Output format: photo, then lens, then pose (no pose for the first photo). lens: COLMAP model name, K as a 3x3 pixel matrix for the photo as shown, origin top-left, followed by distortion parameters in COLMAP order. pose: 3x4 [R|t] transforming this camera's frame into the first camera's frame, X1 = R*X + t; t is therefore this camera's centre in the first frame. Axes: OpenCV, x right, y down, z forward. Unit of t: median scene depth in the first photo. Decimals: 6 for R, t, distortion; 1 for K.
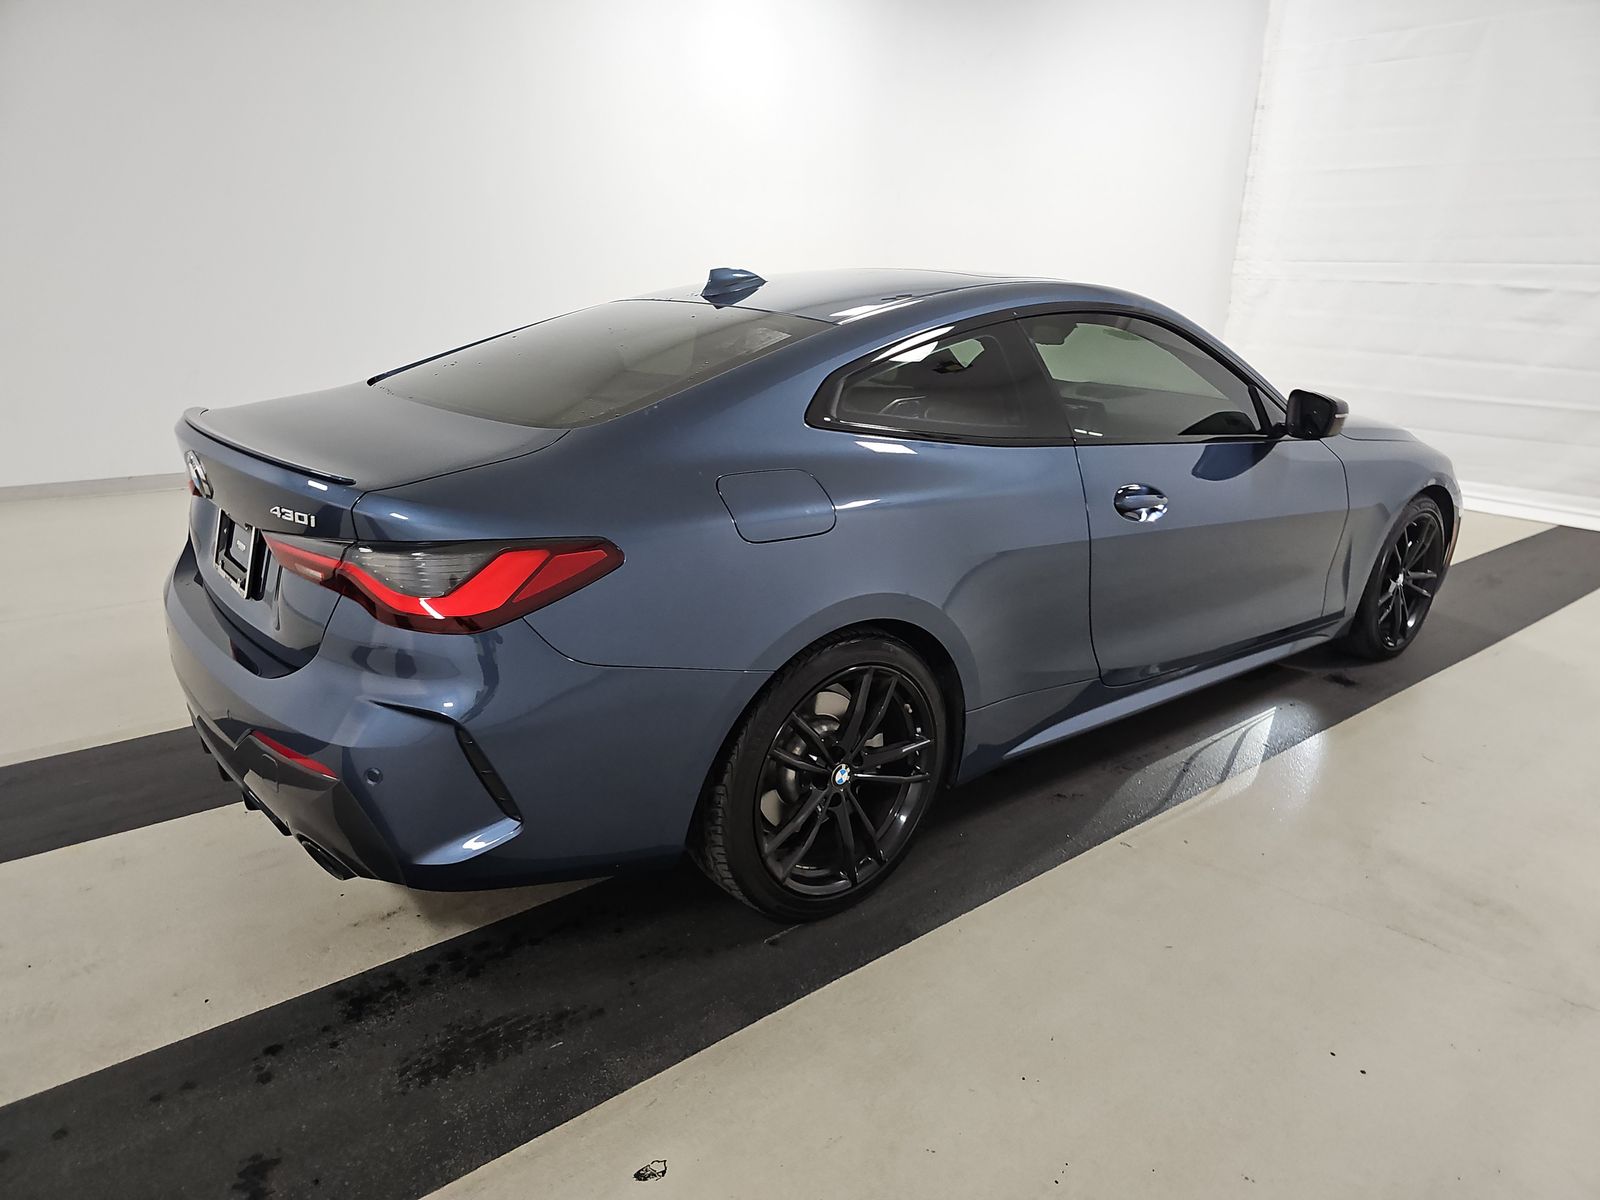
lens RADIAL K [[1066.3, 0, 808.8], [0, 1066.3, 591.7], [0, 0, 1]] dist [0.006056, 0.001193]
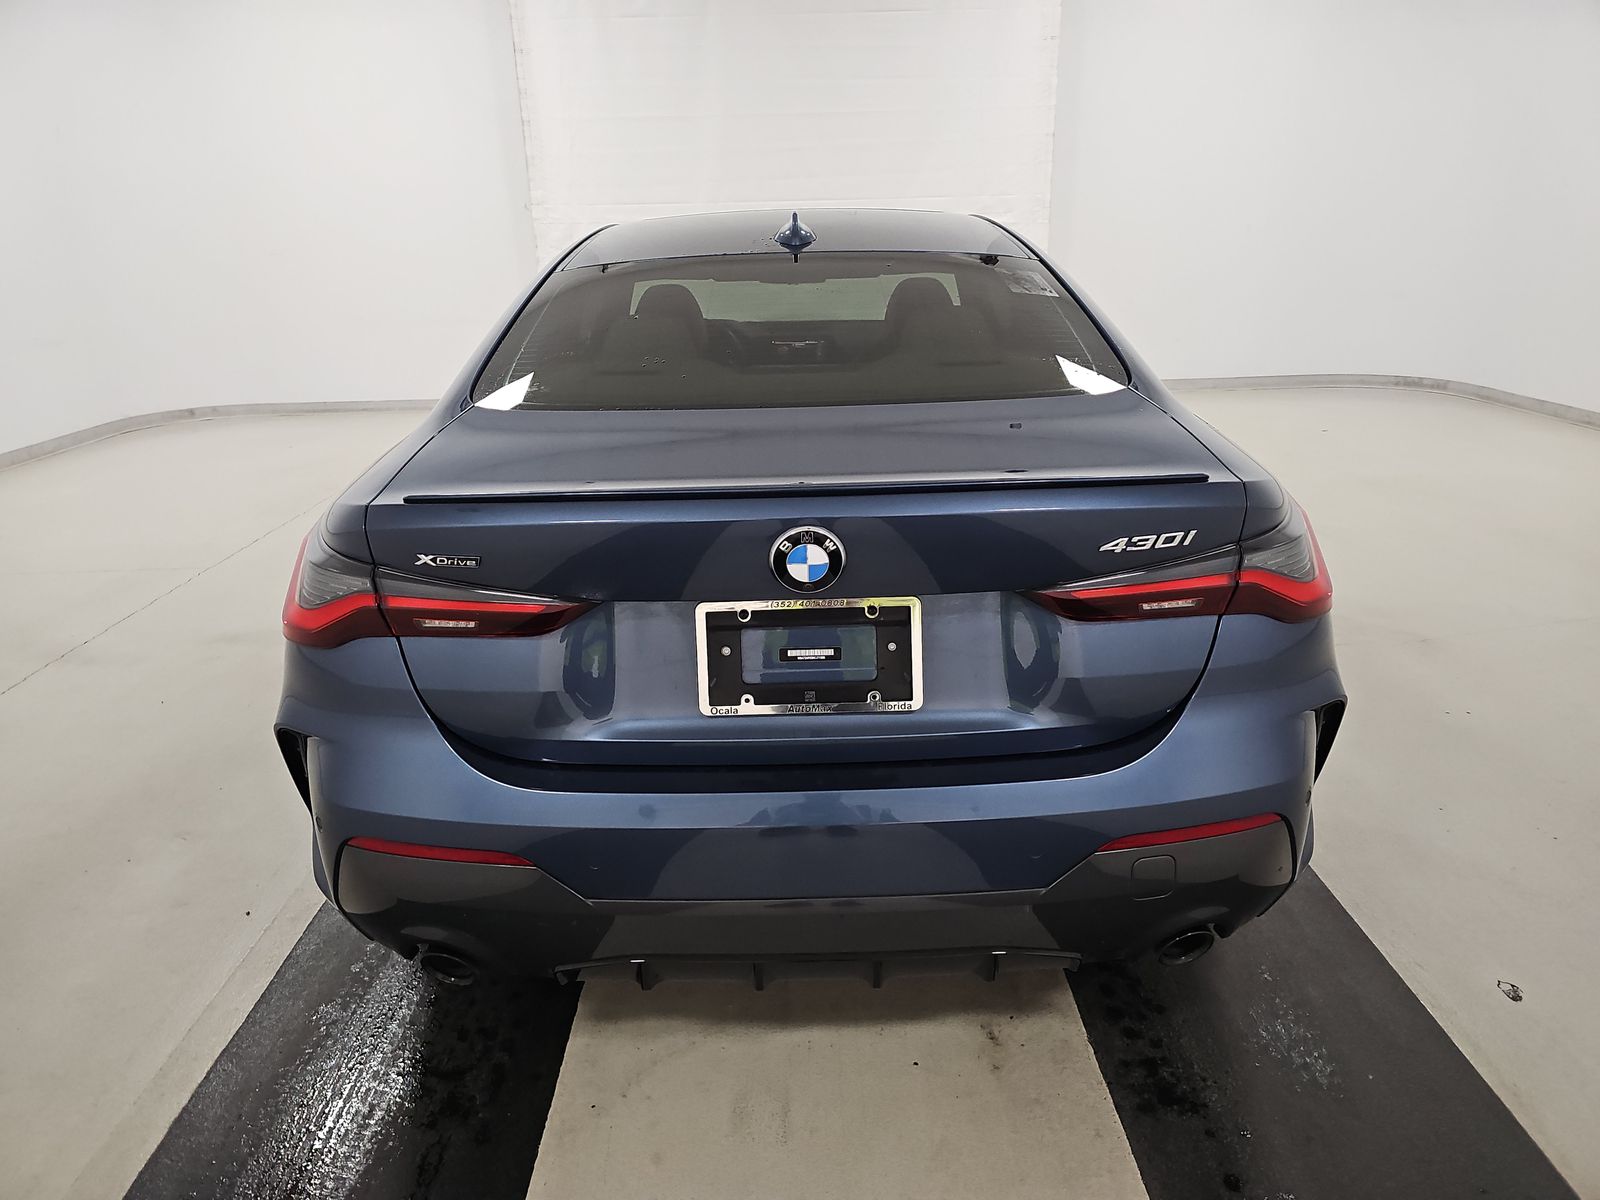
lens RADIAL K [[1066.3, 0, 805.8], [0, 1066.3, 601.0], [0, 0, 1]] dist [0.006056, 0.001193]
pose [[0.628931, -0.296199, 0.718827, -0.339651], [0.261060, 0.951358, 0.163603, -0.061642], [-0.732321, 0.084762, 0.675664, 0.191007]]
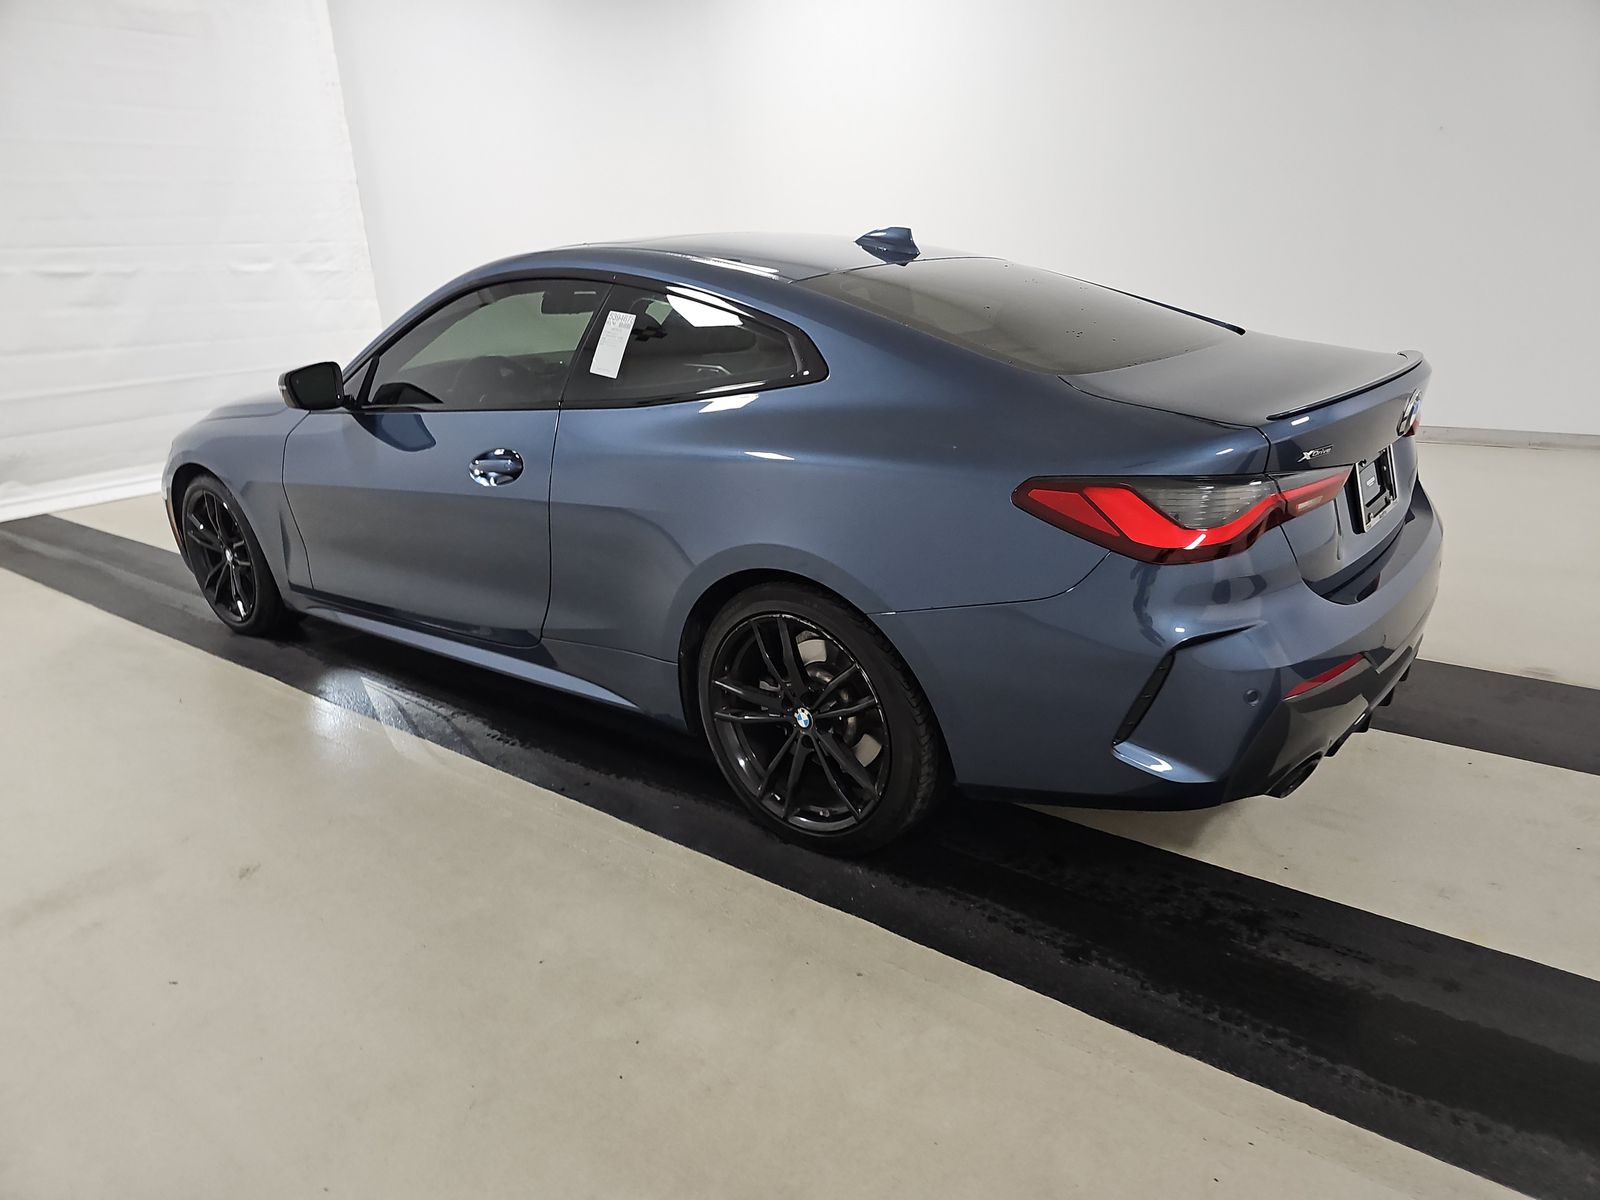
lens RADIAL K [[1066.3, 0, 805.2], [0, 1066.3, 598.5], [0, 0, 1]] dist [0.006056, 0.001193]
pose [[-0.209007, -0.321985, 0.923386, -0.486299], [0.318675, 0.870272, 0.375595, -0.176501], [-0.924534, 0.372762, -0.079284, 0.561510]]
